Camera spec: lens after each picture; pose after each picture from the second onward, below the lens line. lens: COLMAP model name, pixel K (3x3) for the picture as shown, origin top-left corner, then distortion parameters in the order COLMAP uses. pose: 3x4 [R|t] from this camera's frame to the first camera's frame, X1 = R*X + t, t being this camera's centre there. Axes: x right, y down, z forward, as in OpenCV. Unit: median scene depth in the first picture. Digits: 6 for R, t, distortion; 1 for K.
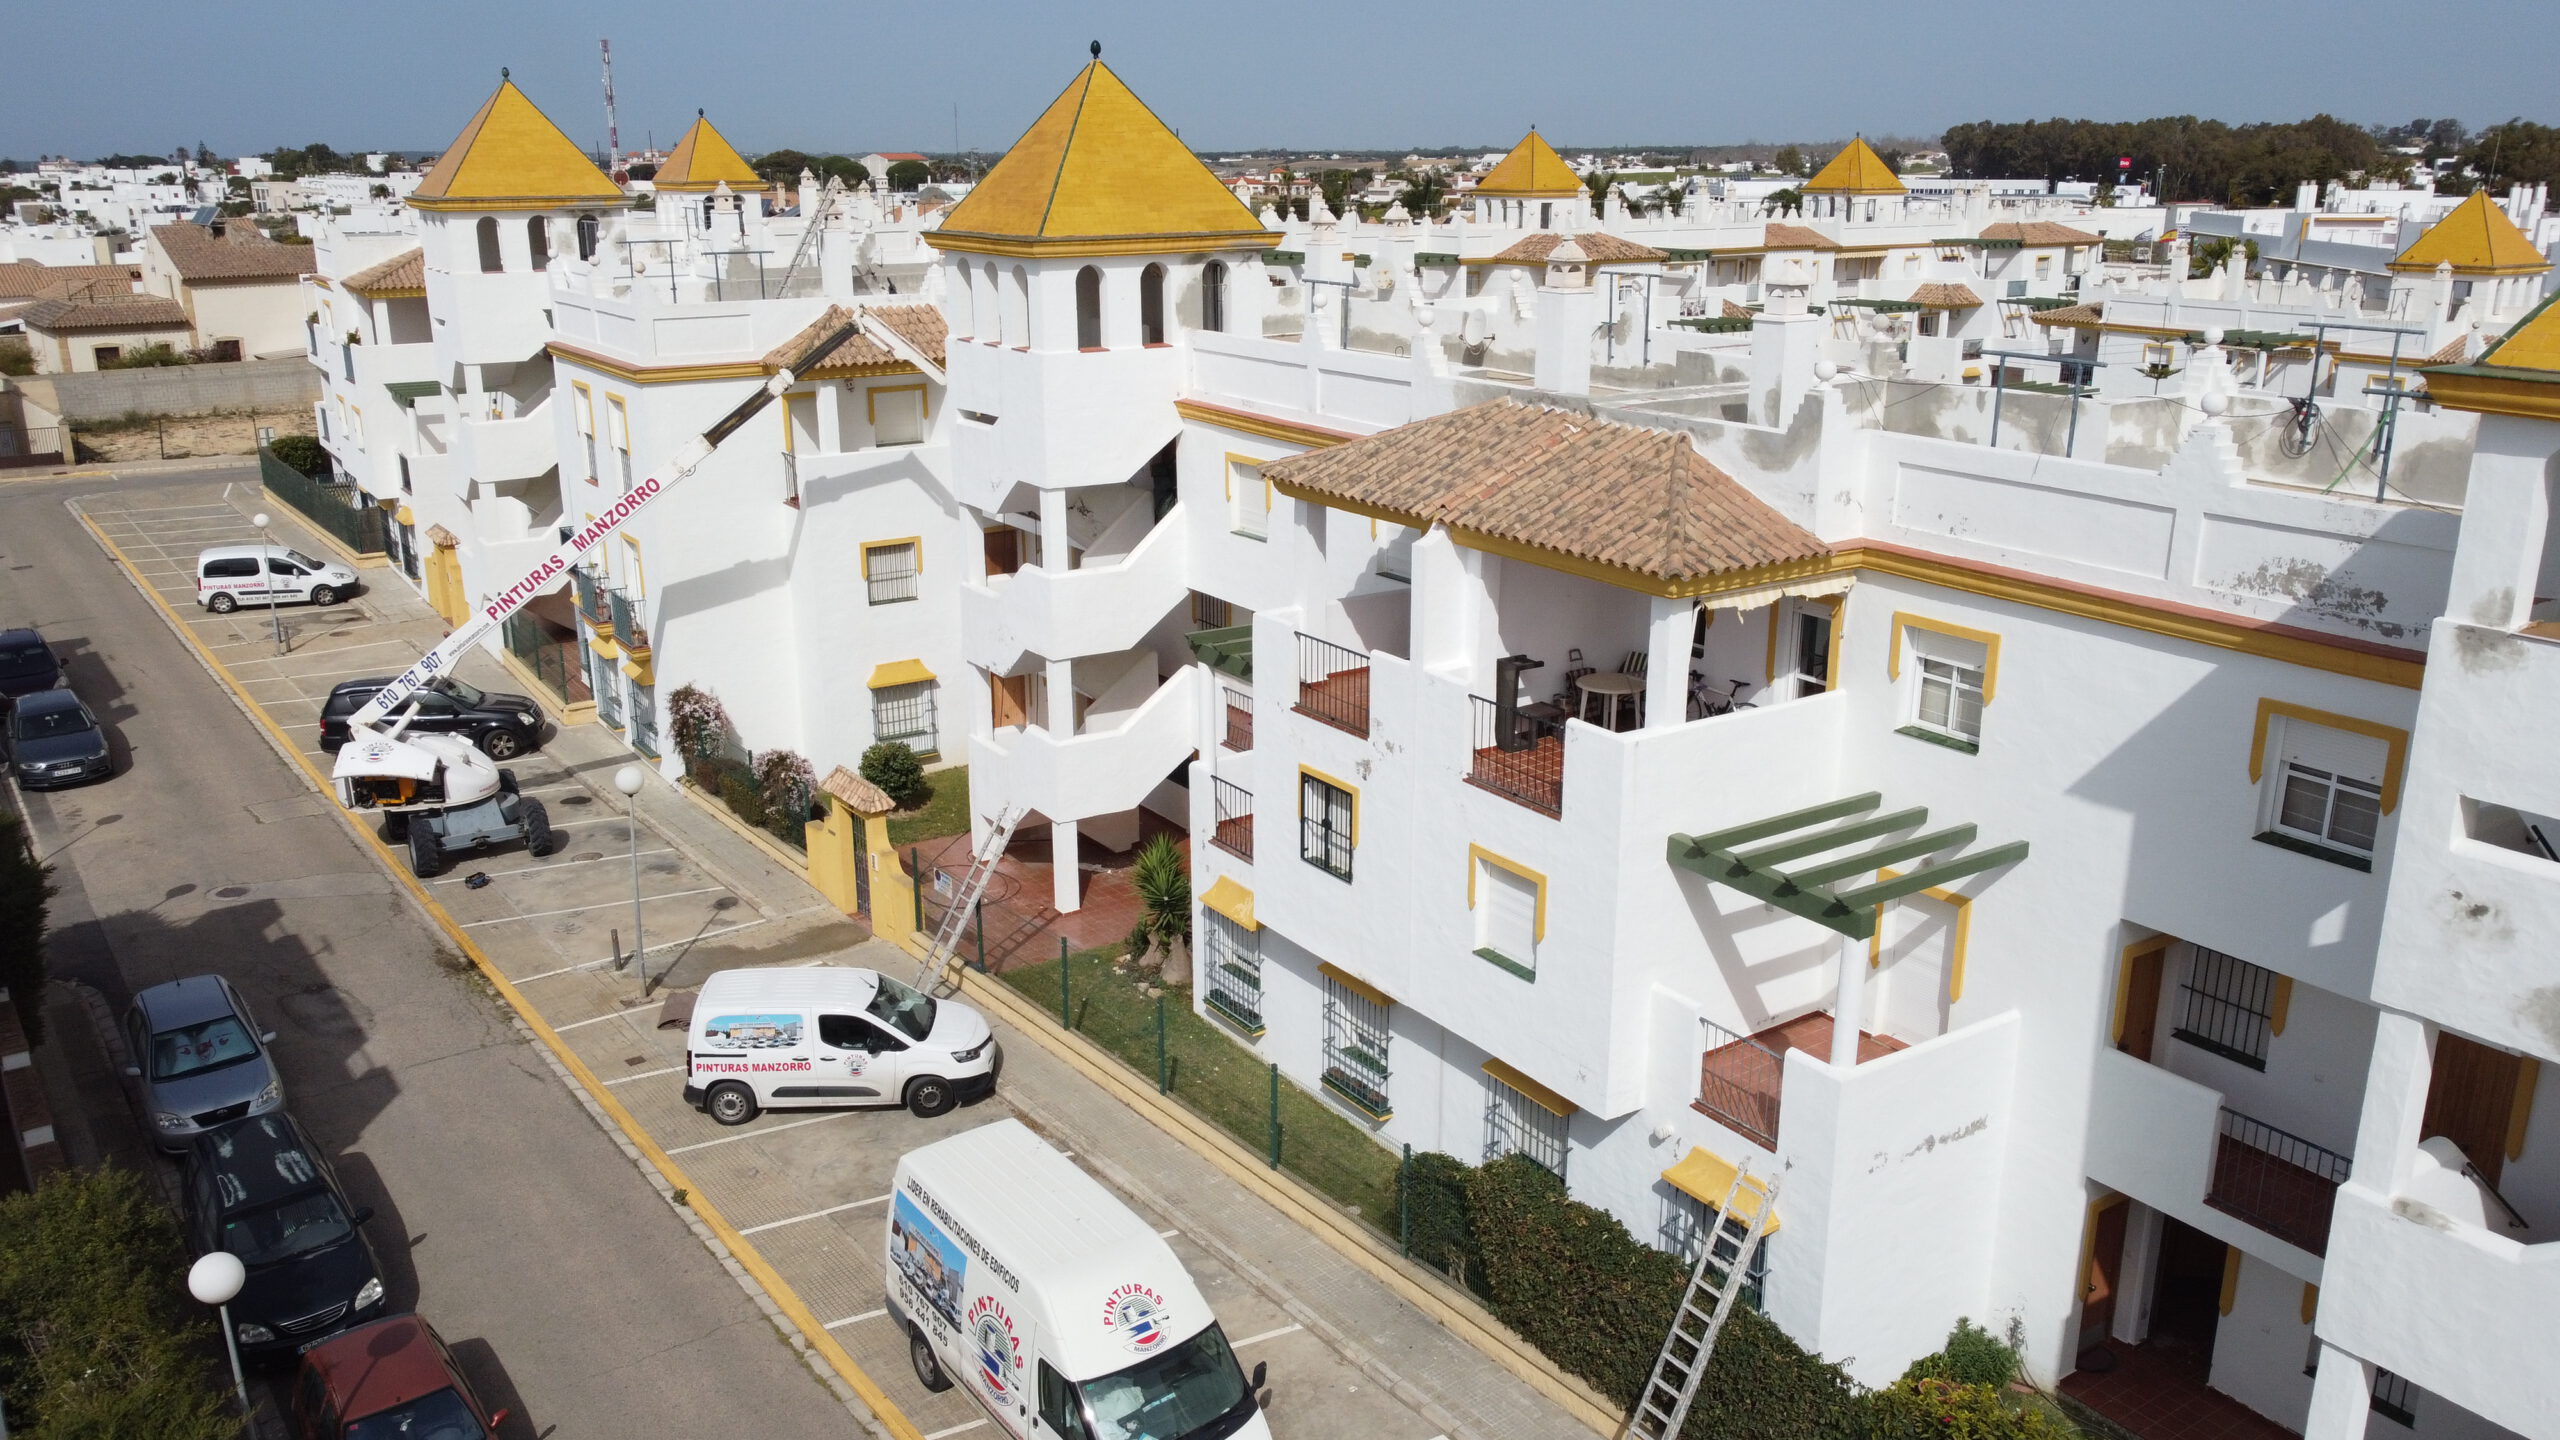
lens RADIAL K [[1936.9, 0, 1268.1], [0, 1936.9, 729.4], [0, 0, 1]] dist [0.001847, -0.005978]
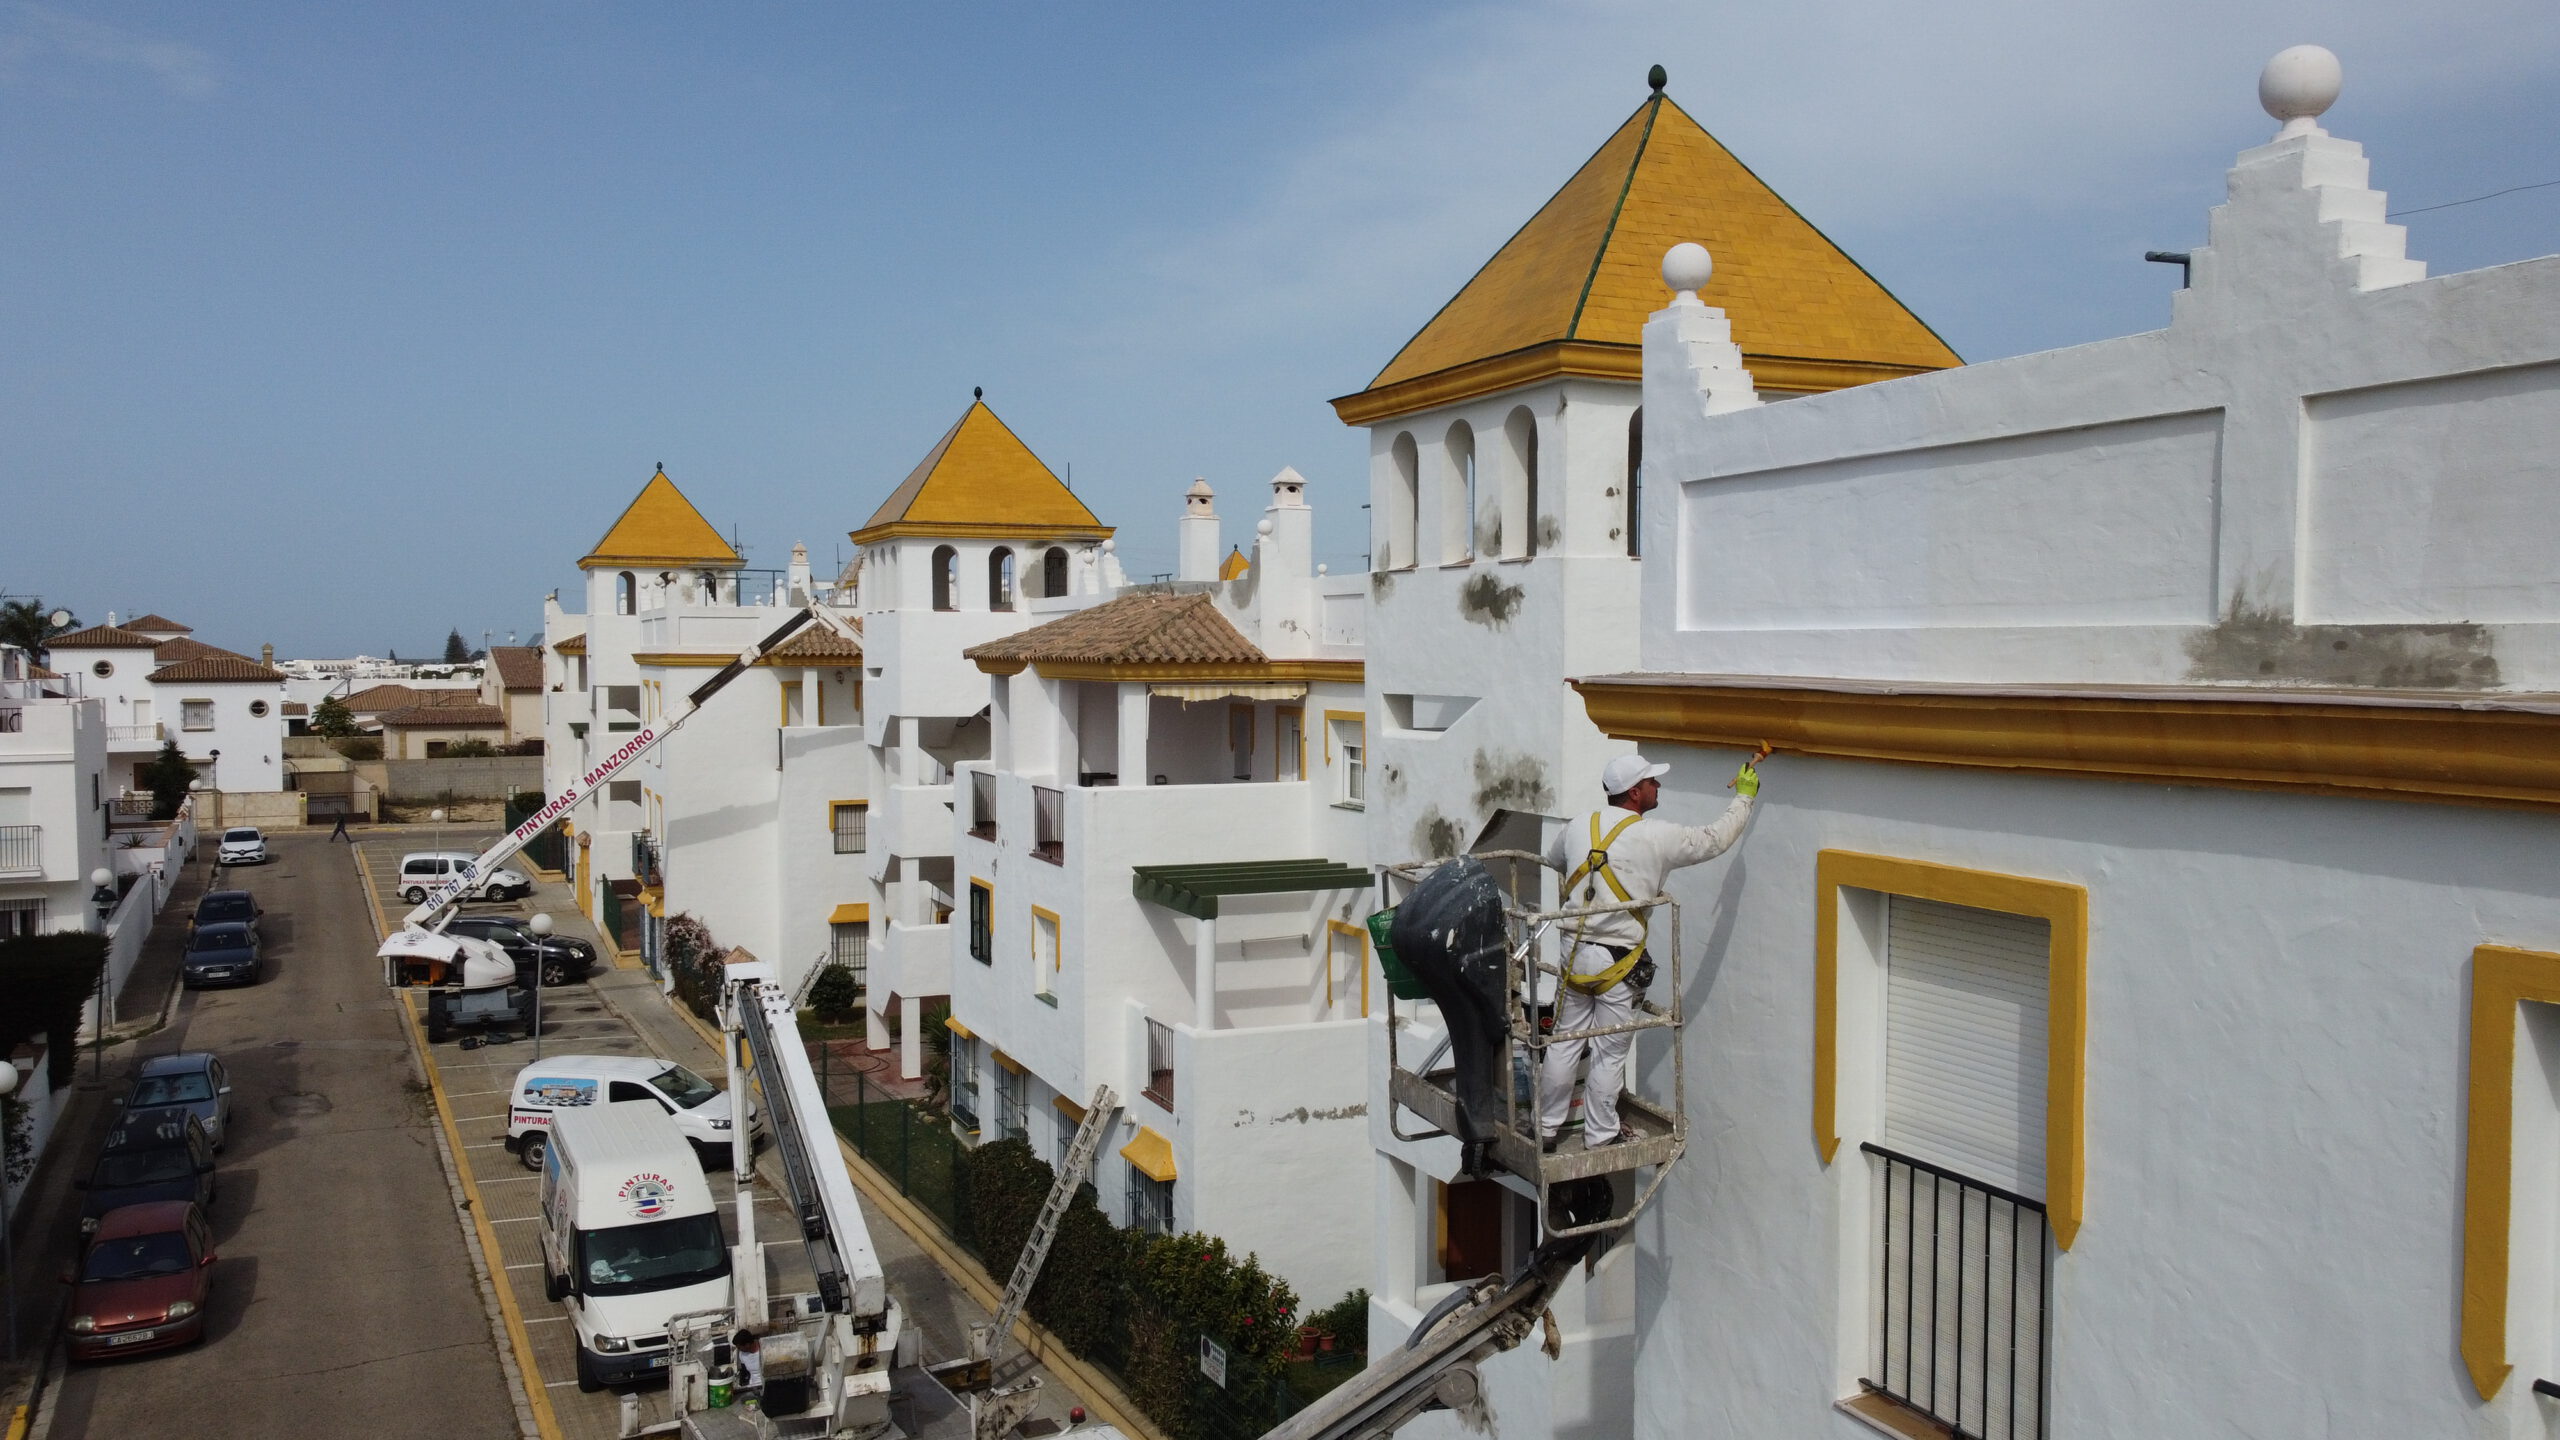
lens RADIAL K [[1948.8, 0, 1280.0], [0, 1948.8, 720.0], [0, 0, 1]] dist [0.003610, -0.003746]
pose [[0.984030, 0.007945, -0.177825, 0.287488], [-0.053280, 0.966347, -0.251664, 0.149301], [0.169841, 0.257119, 0.951338, -0.127826]]
